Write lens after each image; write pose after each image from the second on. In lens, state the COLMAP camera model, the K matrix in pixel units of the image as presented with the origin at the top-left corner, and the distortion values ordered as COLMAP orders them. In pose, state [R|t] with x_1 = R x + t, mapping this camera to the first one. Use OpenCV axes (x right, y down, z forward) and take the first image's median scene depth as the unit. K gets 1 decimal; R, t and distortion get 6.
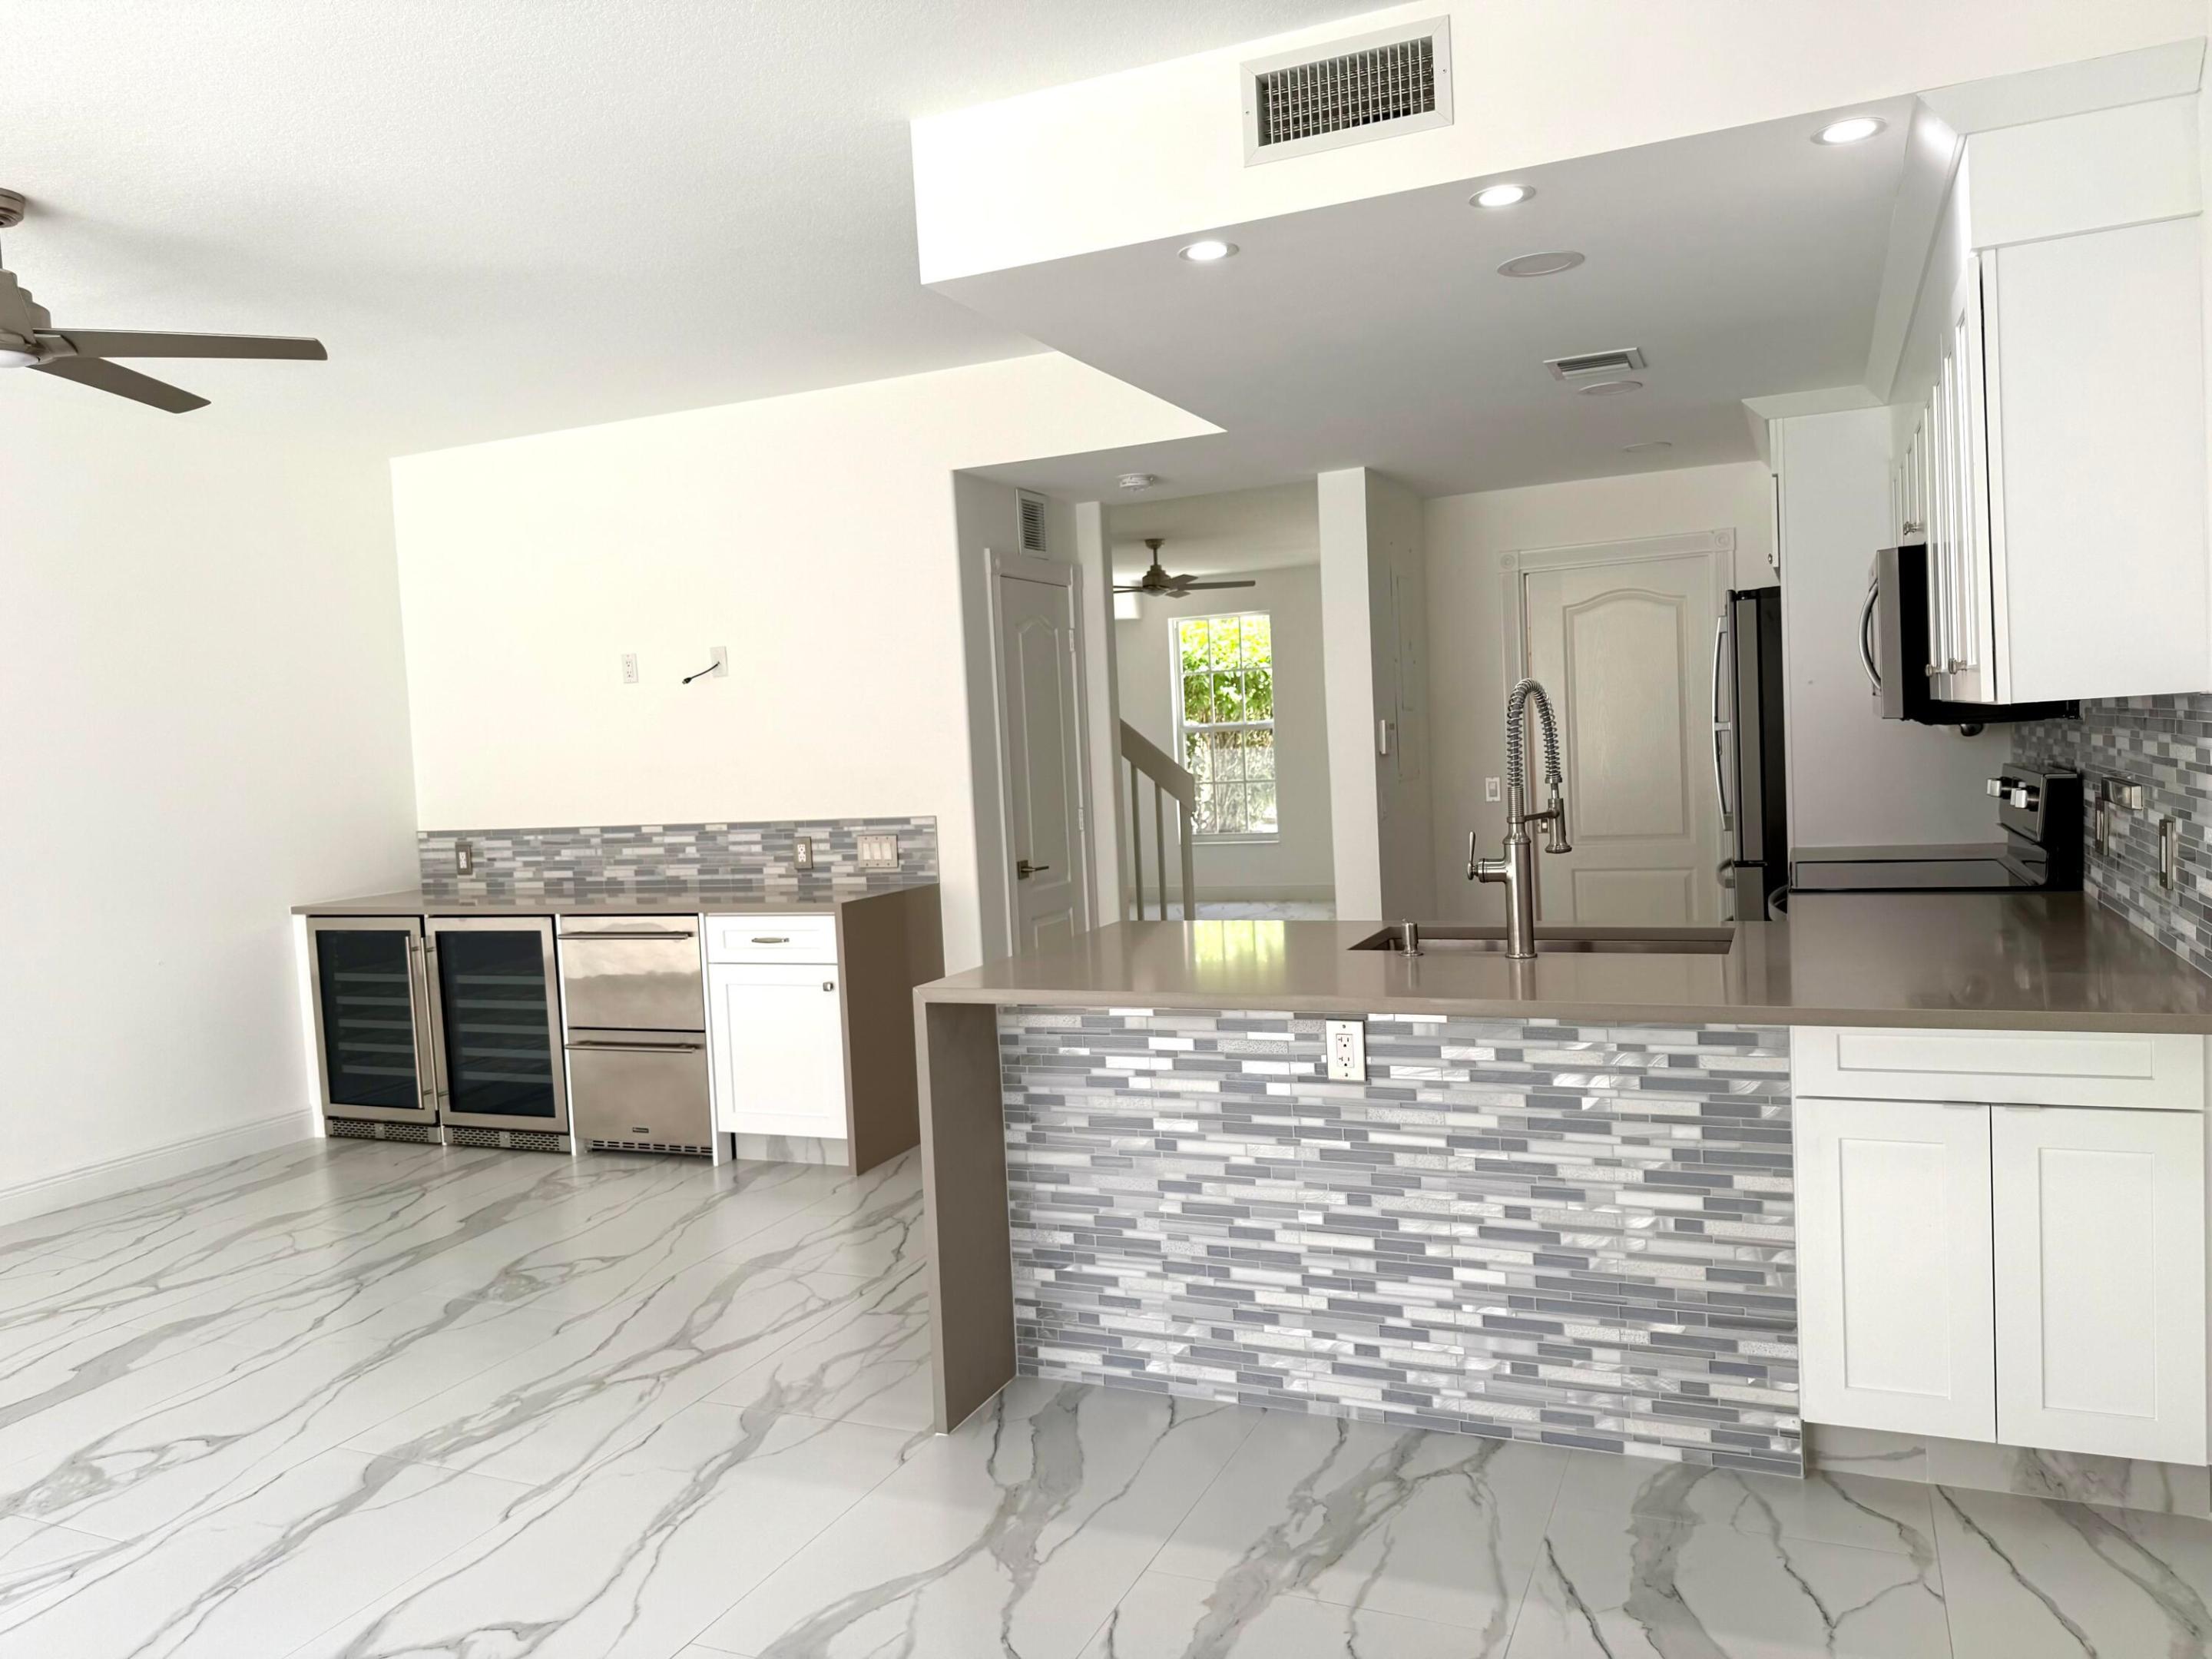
lens RADIAL K [[1558.6, 0, 1098.6], [0, 1558.6, 837.6], [0, 0, 1]] dist [0.110771, -0.148068]
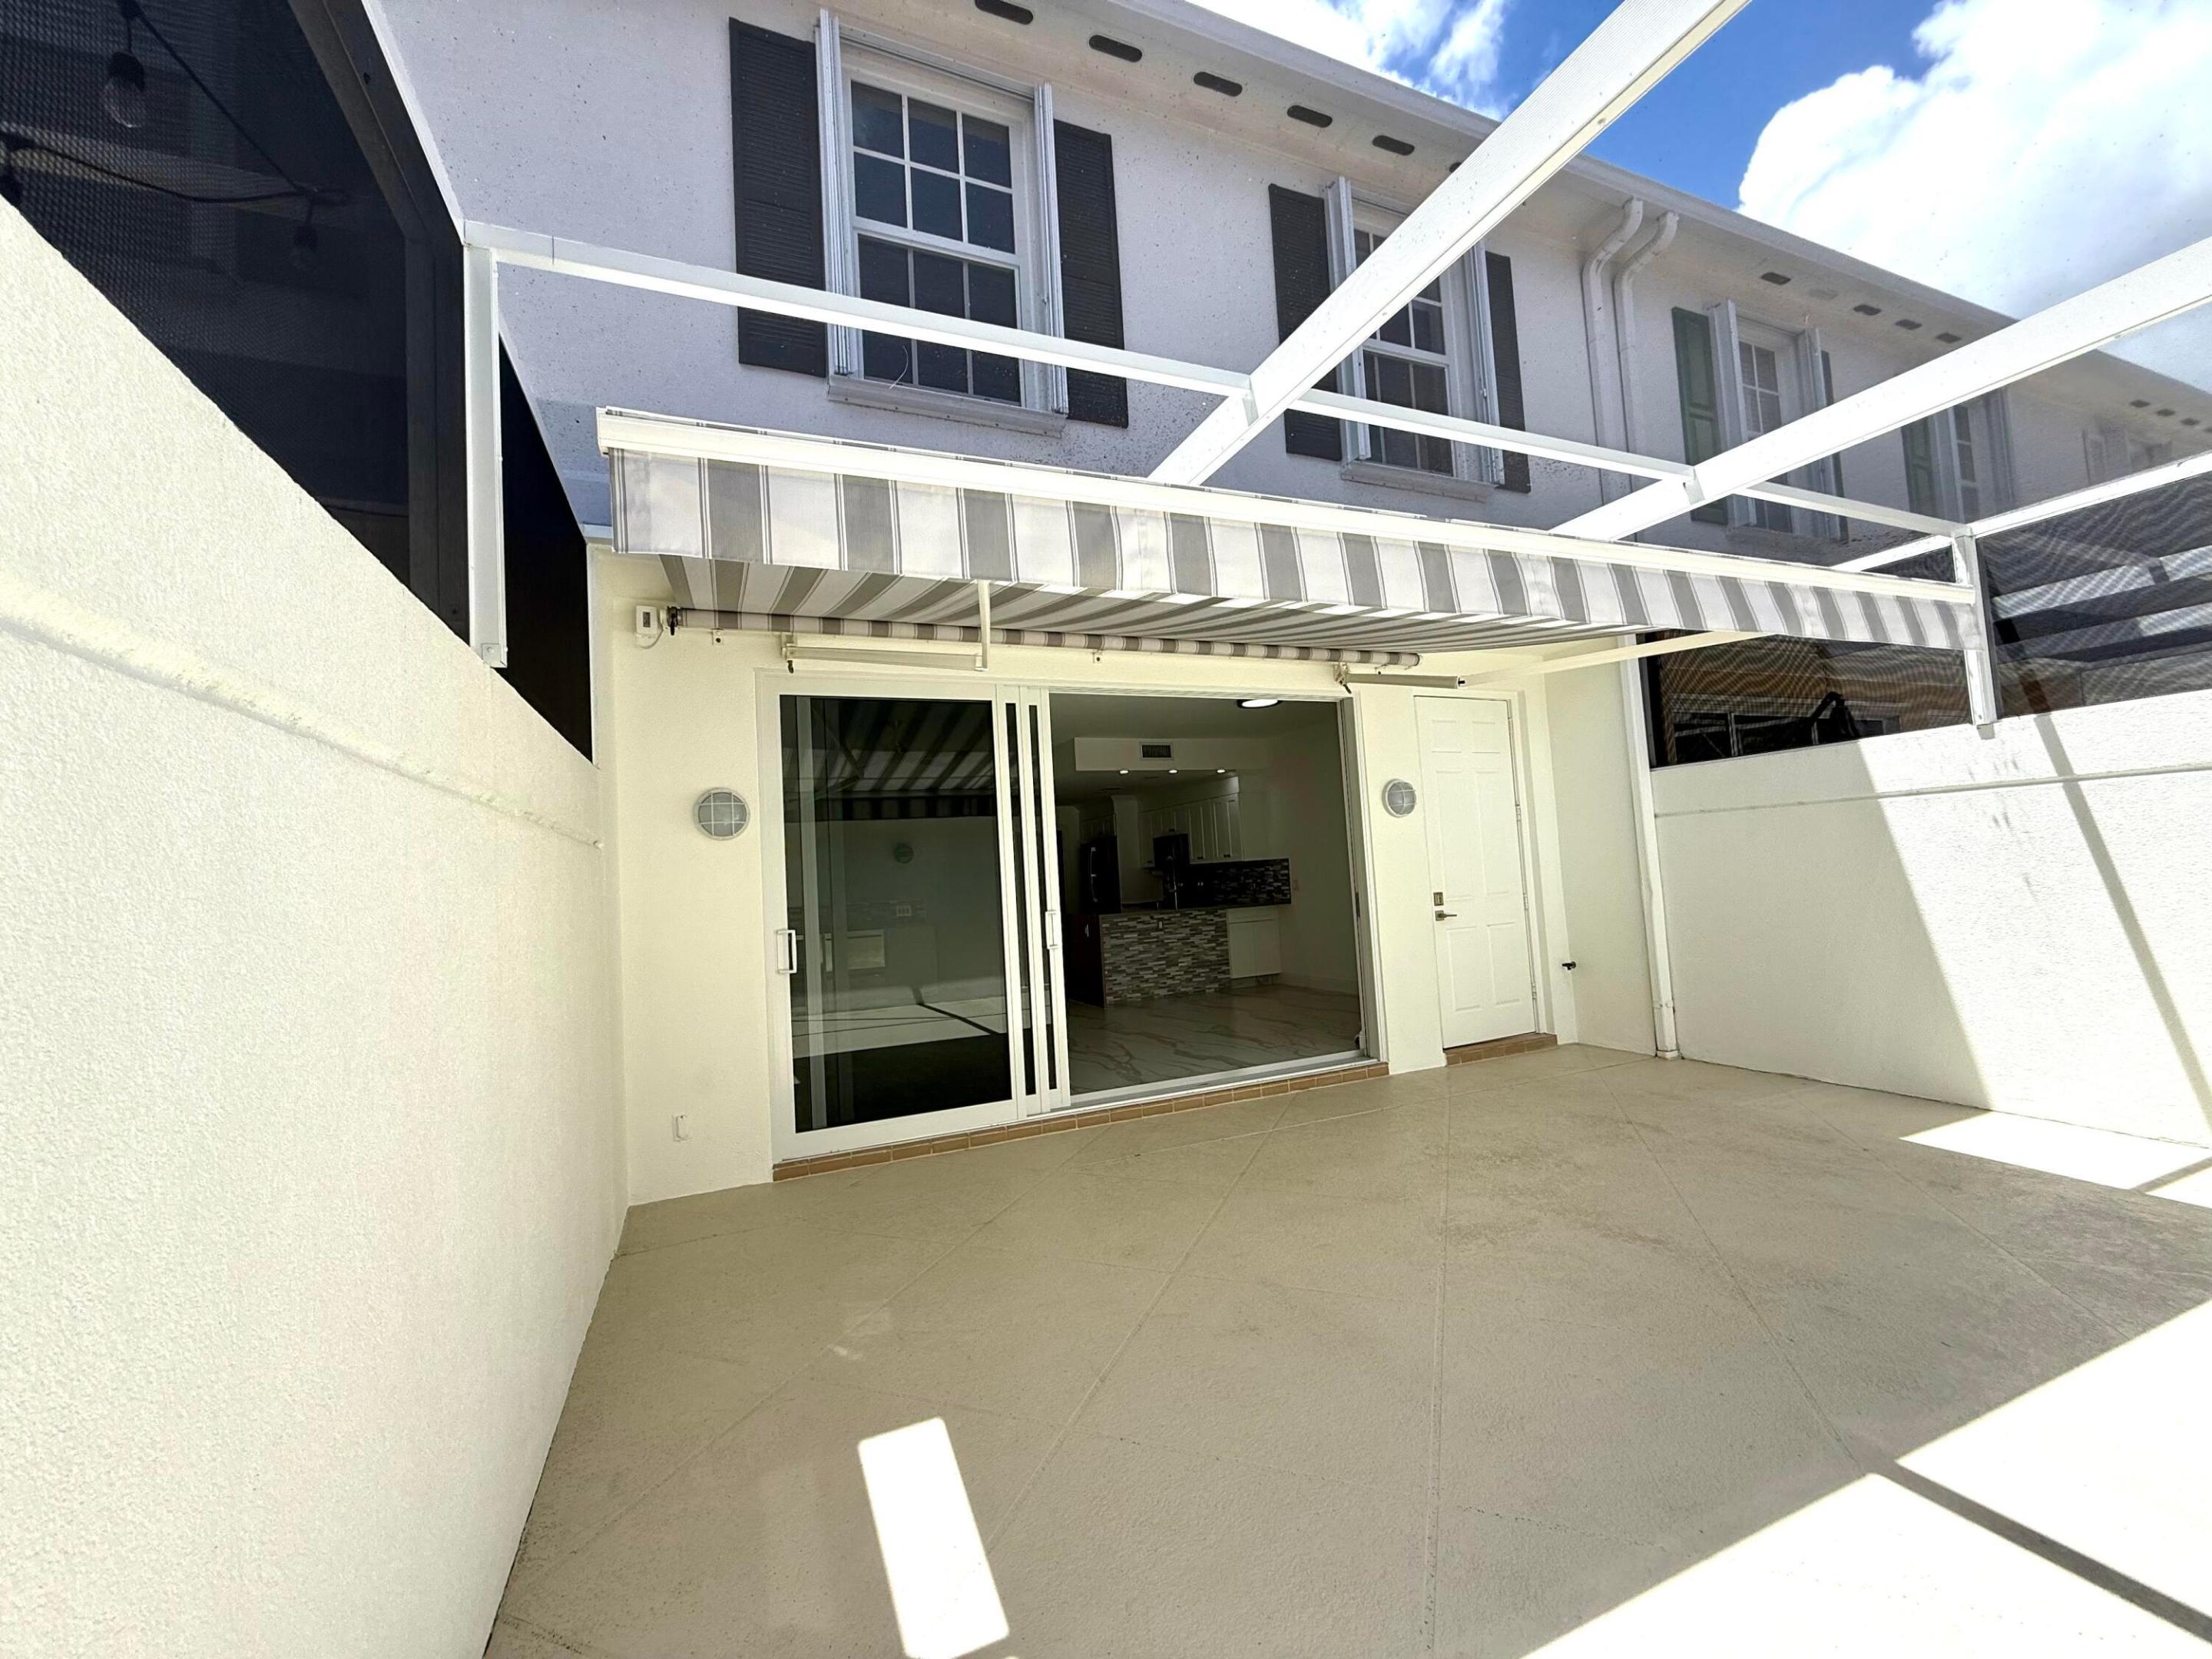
lens RADIAL K [[884.7, 0, 1100.9], [0, 884.7, 825.6], [0, 0, 1]] dist [-0.001009, -0.000137]
pose [[0.685926, 0.058705, 0.725299, -1.135988], [0.065715, 0.987670, -0.142090, 0.114475], [-0.724697, 0.145126, 0.673611, -0.474003]]
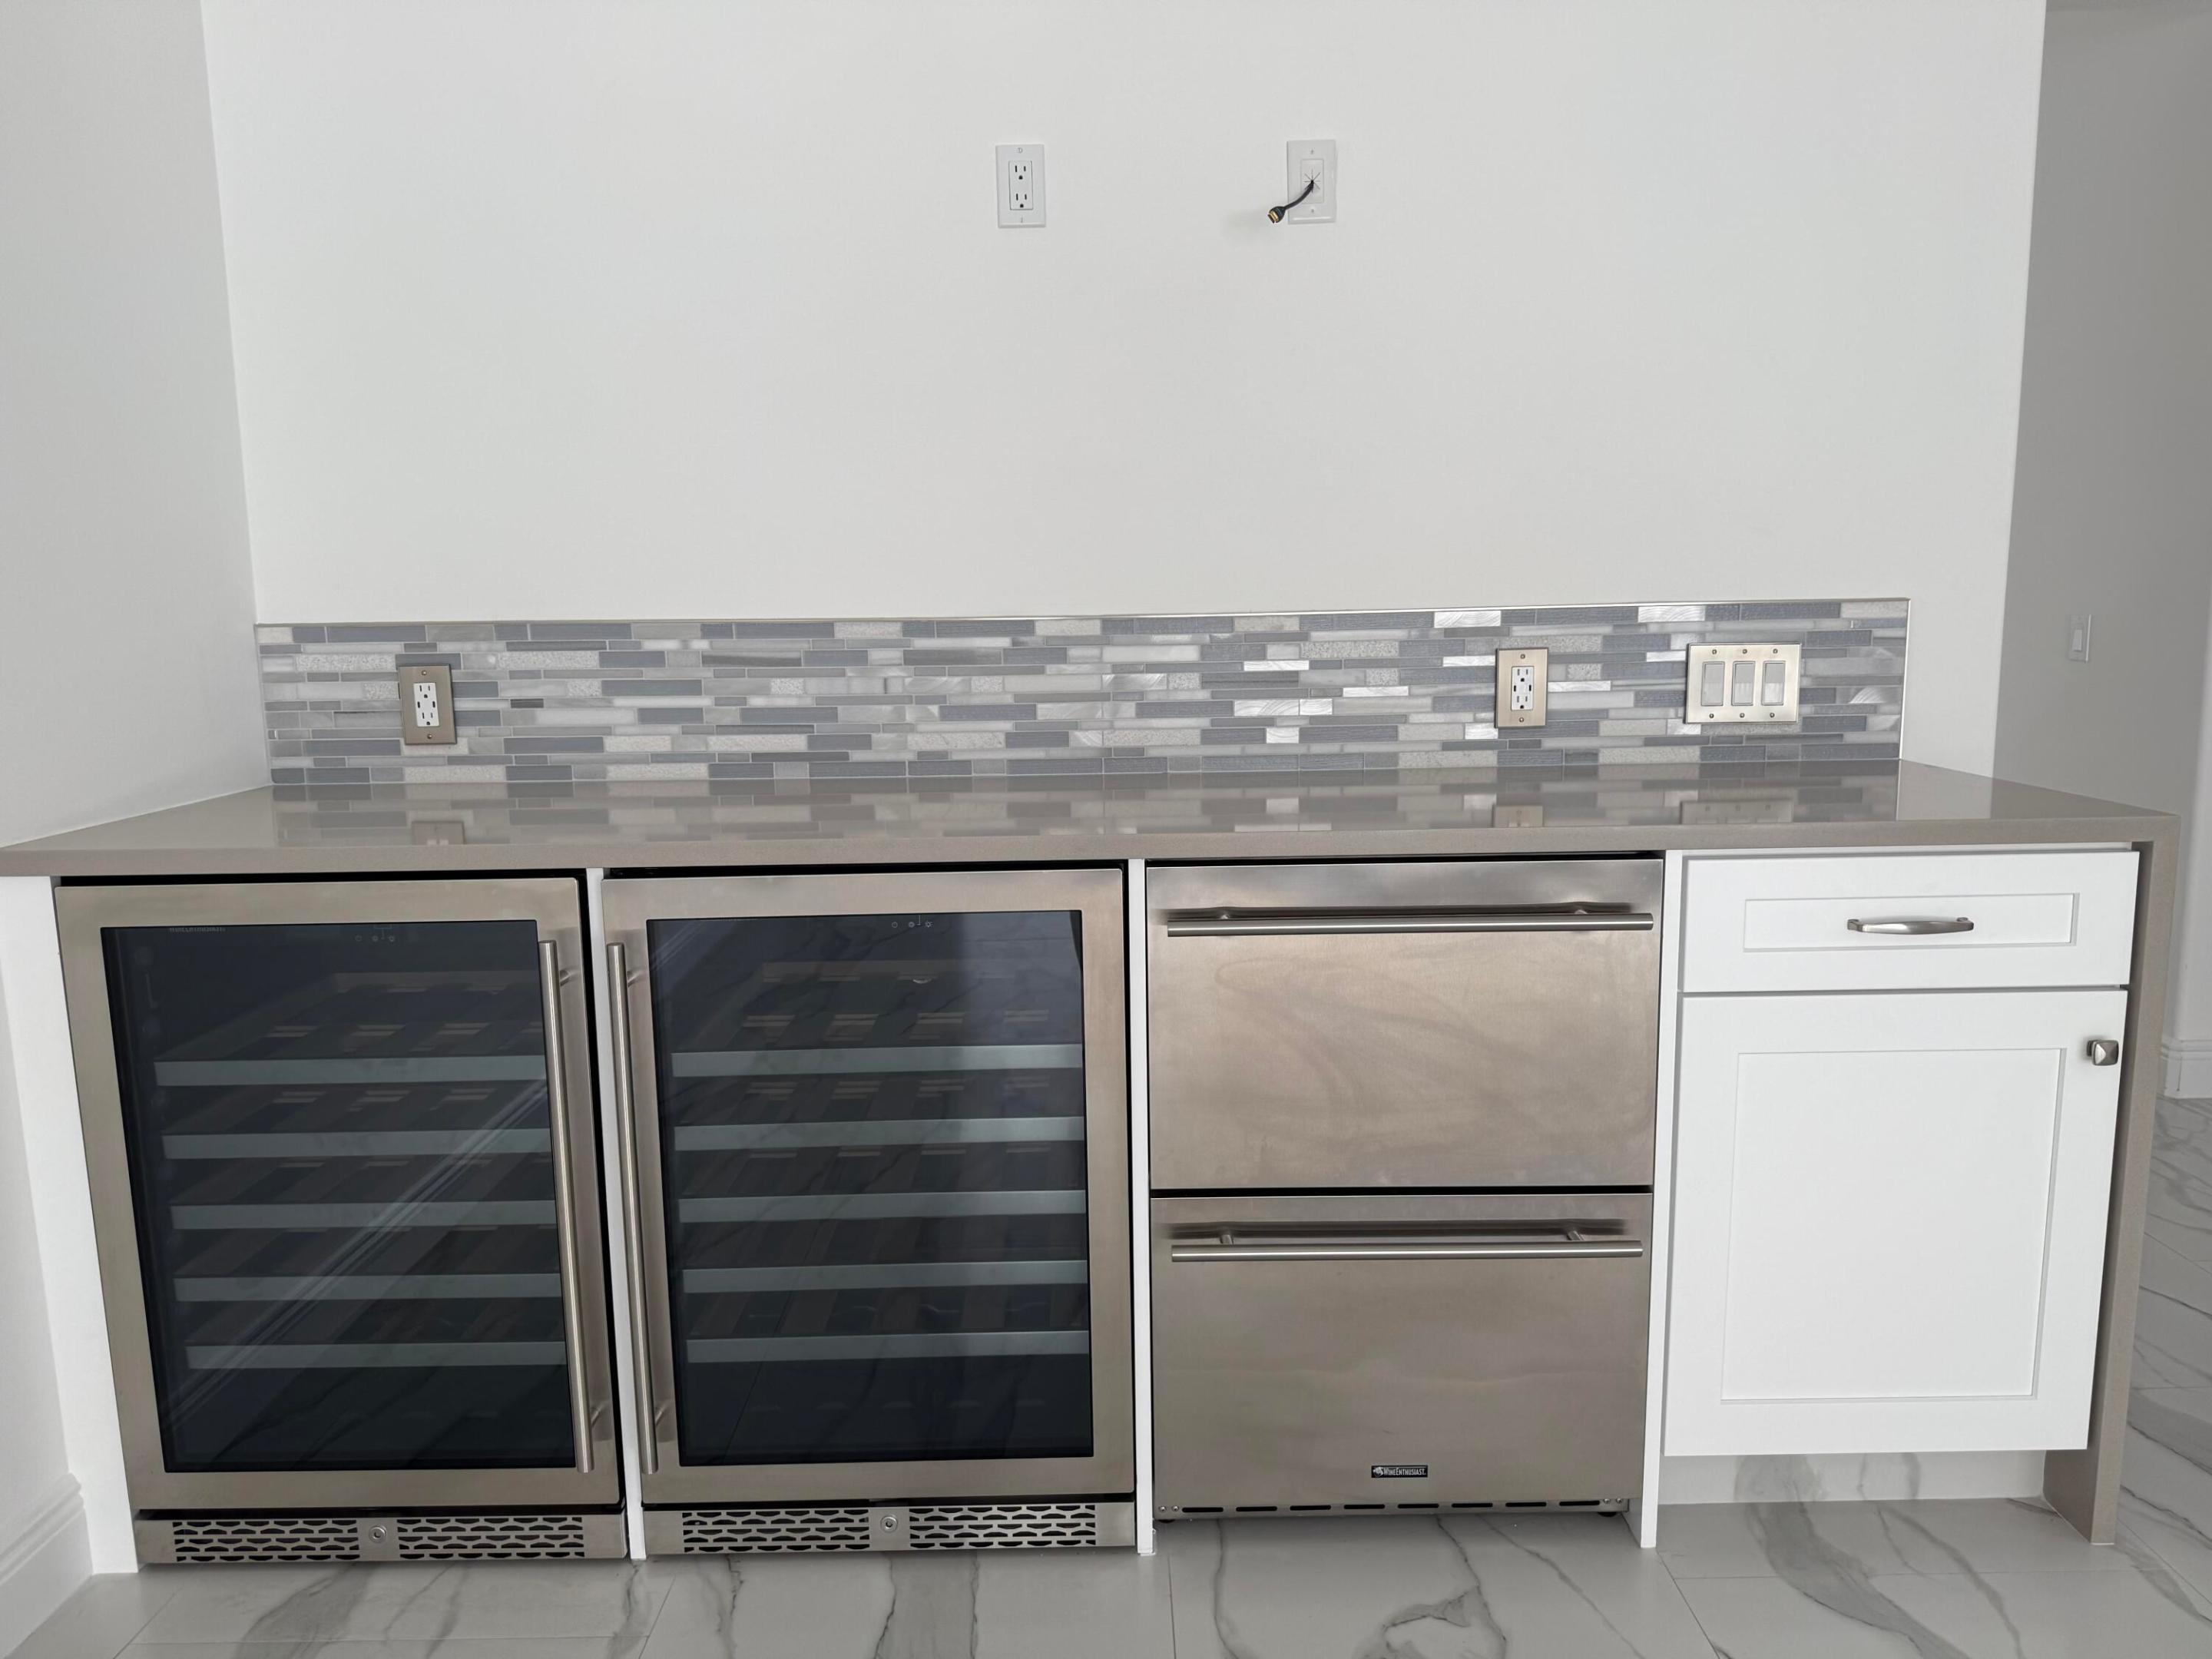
lens RADIAL K [[1558.6, 0, 1098.6], [0, 1558.6, 837.6], [0, 0, 1]] dist [0.110771, -0.148068]
pose [[0.911145, -0.026266, 0.411249, -0.464306], [-0.005082, 0.997174, 0.074948, 0.018745], [-0.412055, -0.070378, 0.908437, 0.678898]]
